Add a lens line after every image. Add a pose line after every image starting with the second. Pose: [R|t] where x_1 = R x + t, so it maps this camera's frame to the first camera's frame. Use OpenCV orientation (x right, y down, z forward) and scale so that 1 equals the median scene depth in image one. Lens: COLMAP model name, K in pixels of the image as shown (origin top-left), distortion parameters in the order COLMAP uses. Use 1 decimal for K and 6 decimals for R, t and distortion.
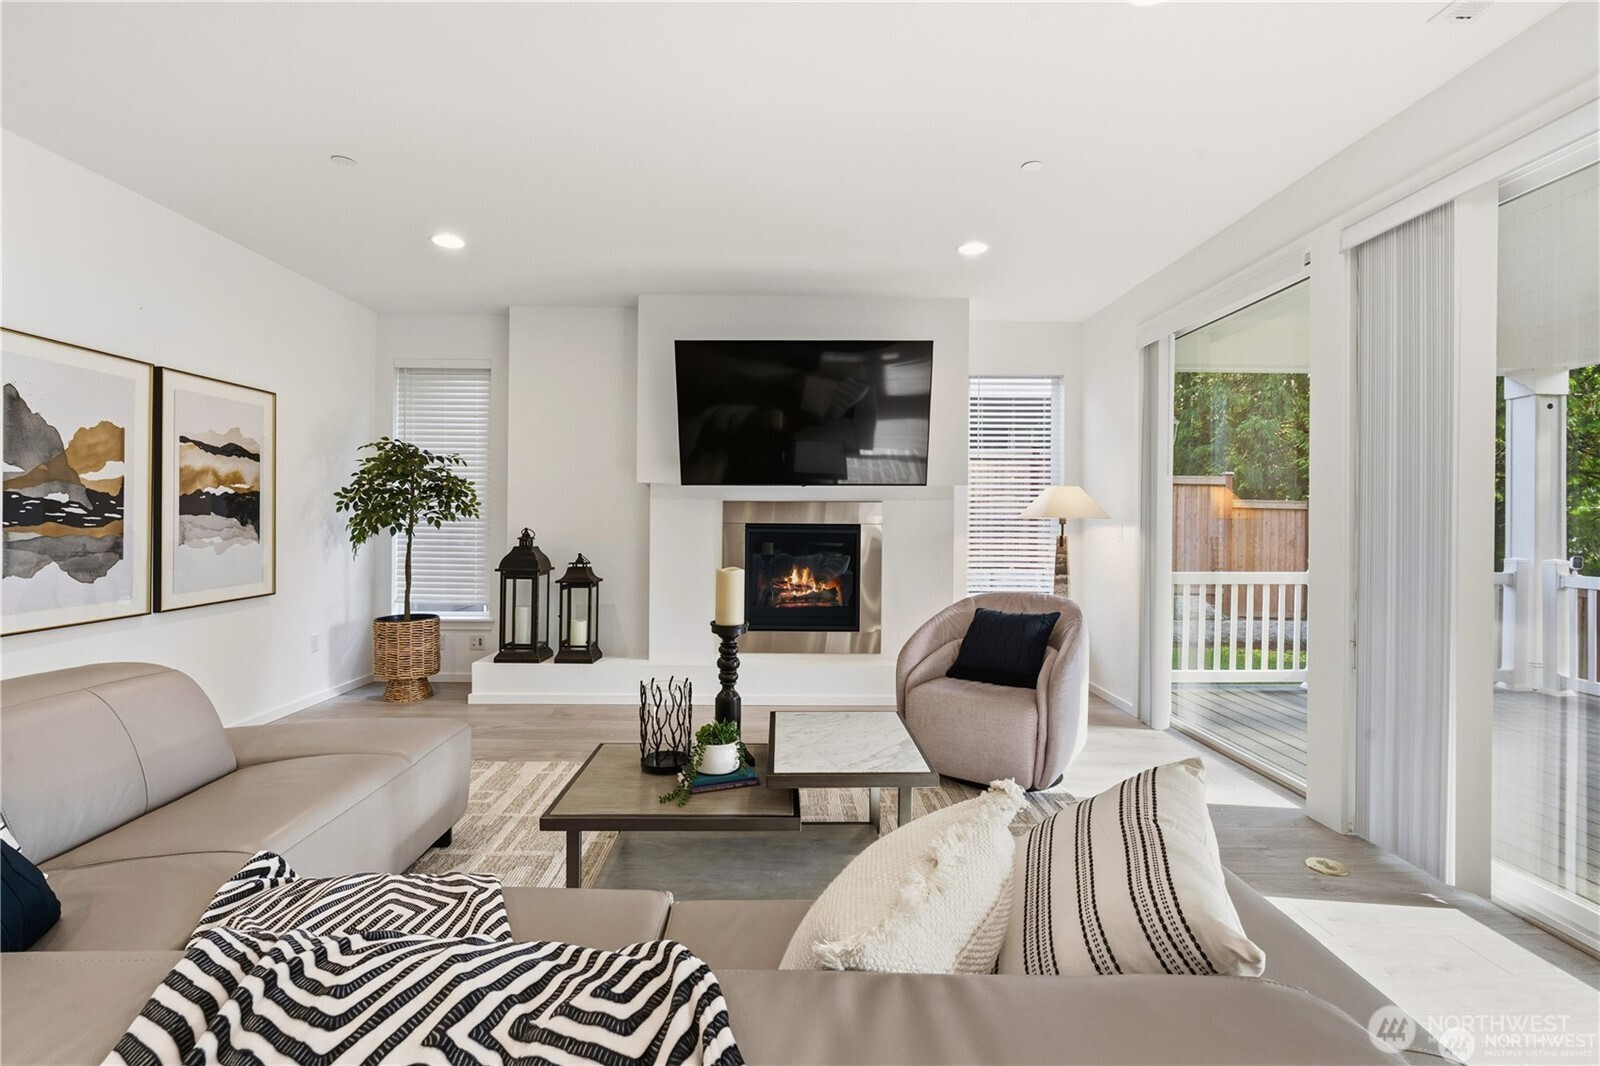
lens RADIAL K [[743.4, 0, 799.5], [0, 743.4, 529.4], [0, 0, 1]] dist [-0.005552, 0.001870]
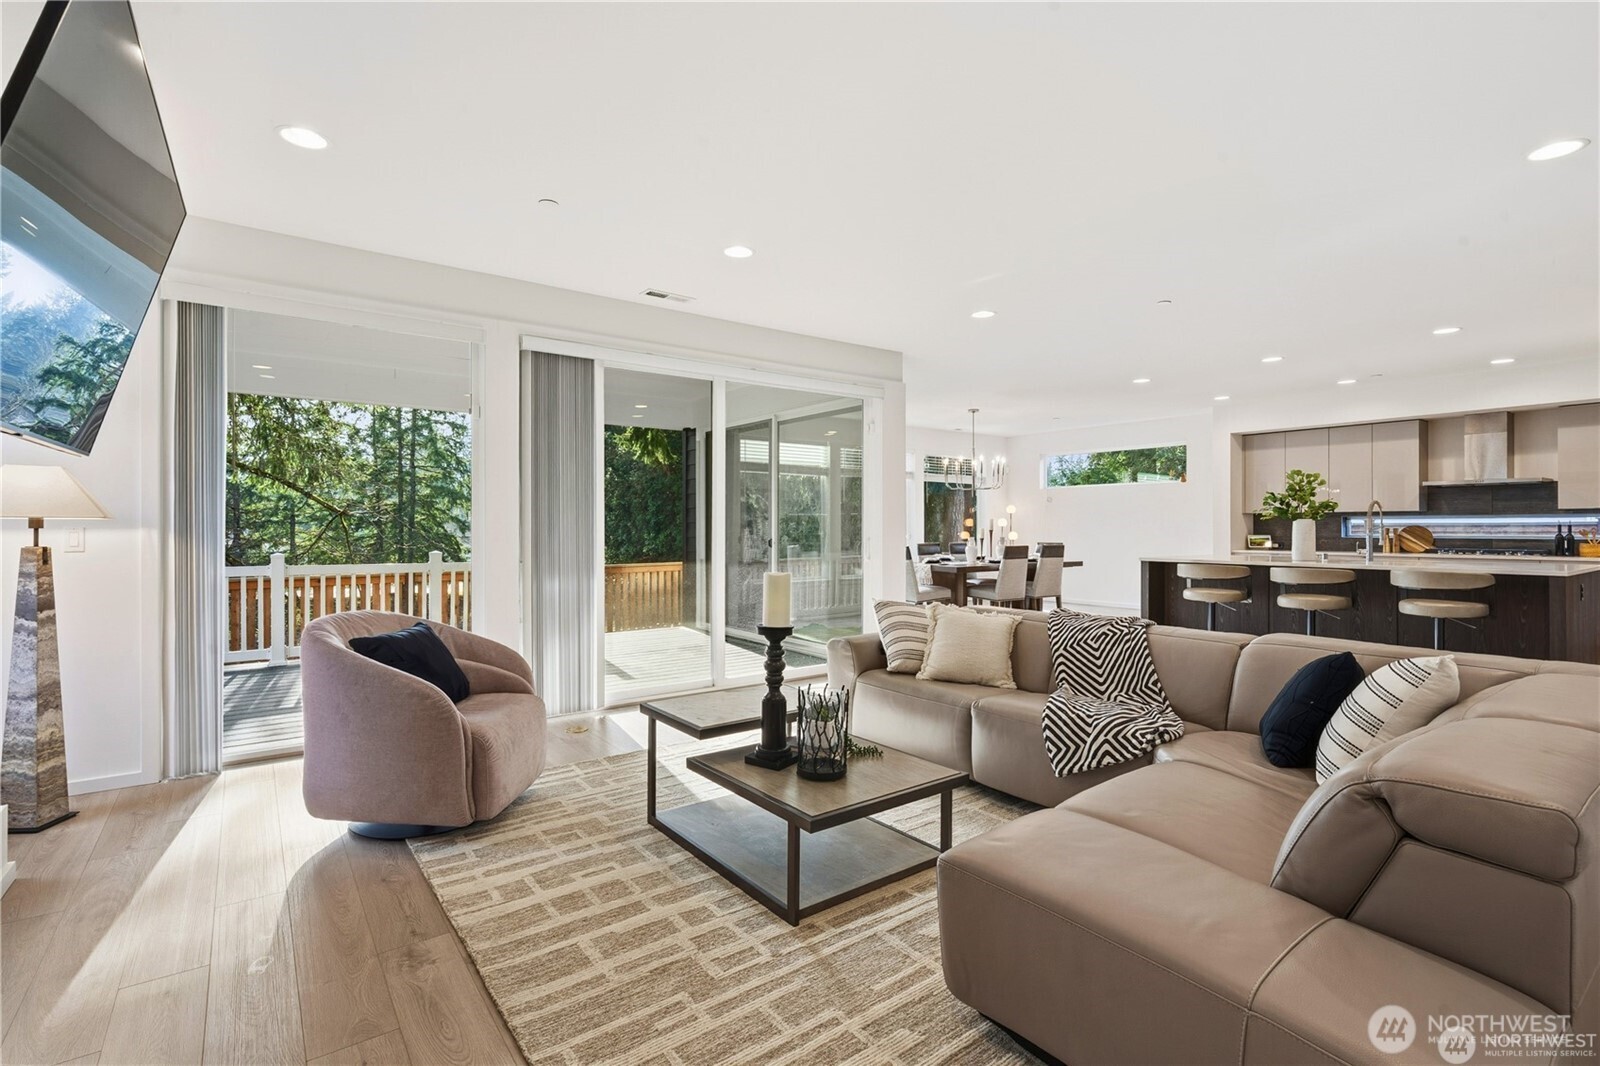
lens RADIAL K [[743.4, 0, 819.8], [0, 743.4, 527.1], [0, 0, 1]] dist [-0.005552, 0.001870]
pose [[-0.609187, -0.008886, 0.792977, -0.505400], [0.003072, 0.999903, 0.013566, -0.013045], [-0.793021, 0.010700, -0.609100, 0.844740]]
